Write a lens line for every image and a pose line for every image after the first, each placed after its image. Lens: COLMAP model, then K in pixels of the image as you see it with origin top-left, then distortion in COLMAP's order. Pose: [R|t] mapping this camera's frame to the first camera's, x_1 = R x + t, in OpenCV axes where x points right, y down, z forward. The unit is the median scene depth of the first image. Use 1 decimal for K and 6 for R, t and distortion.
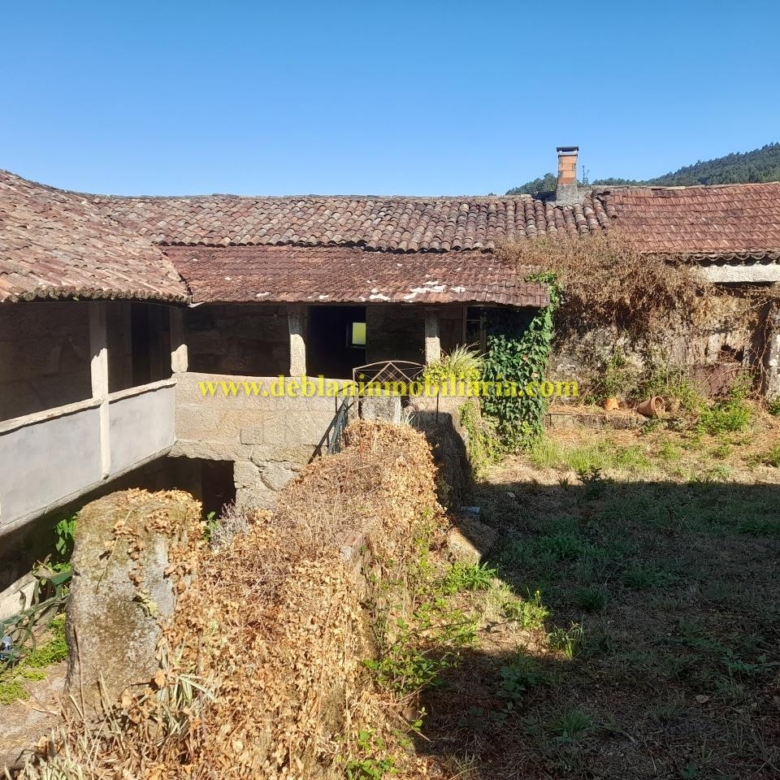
lens RADIAL K [[761.7, 0, 396.7], [0, 761.7, 392.6], [0, 0, 1]] dist [0.035059, 0.000000]
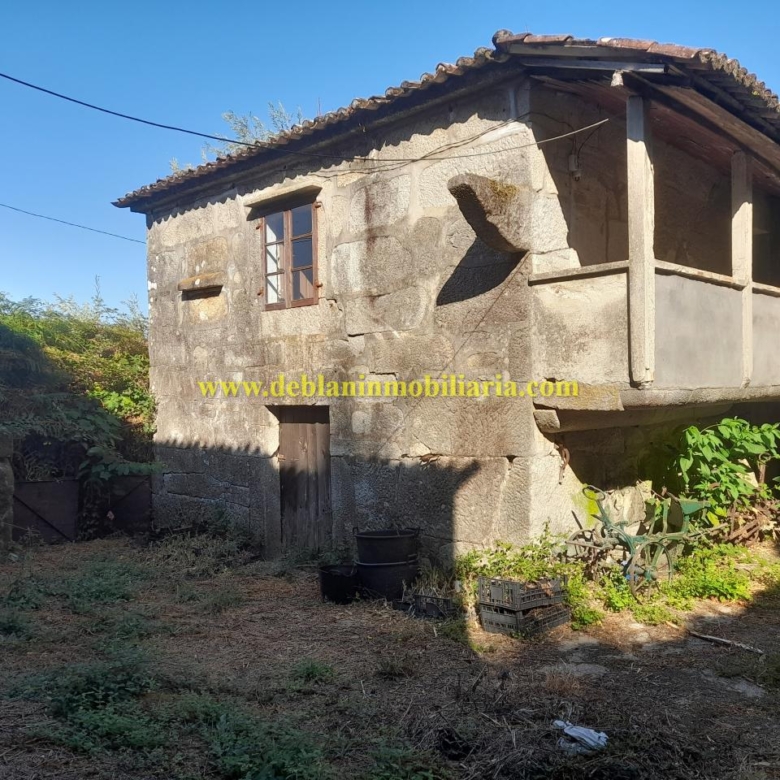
lens RADIAL K [[761.7, 0, 377.1], [0, 761.7, 395.7], [0, 0, 1]] dist [0.035059, 0.000000]
pose [[0.804169, -0.027613, -0.593758, -0.194621], [-0.052796, 0.991654, -0.117623, 0.206668], [0.592051, 0.125937, 0.796000, 0.141305]]
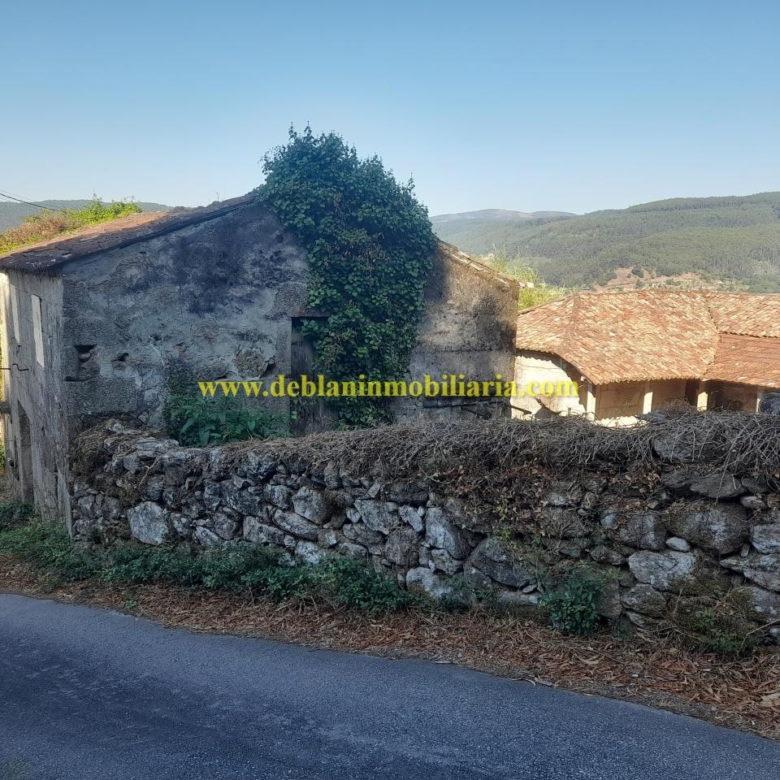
lens RADIAL K [[761.7, 0, 389.9], [0, 761.7, 392.4], [0, 0, 1]] dist [0.035059, 0.000000]
pose [[0.622238, 0.130315, -0.771905, 0.744991], [-0.120257, 0.990255, 0.070238, -0.122358], [0.773536, 0.049122, 0.631846, -0.856887]]
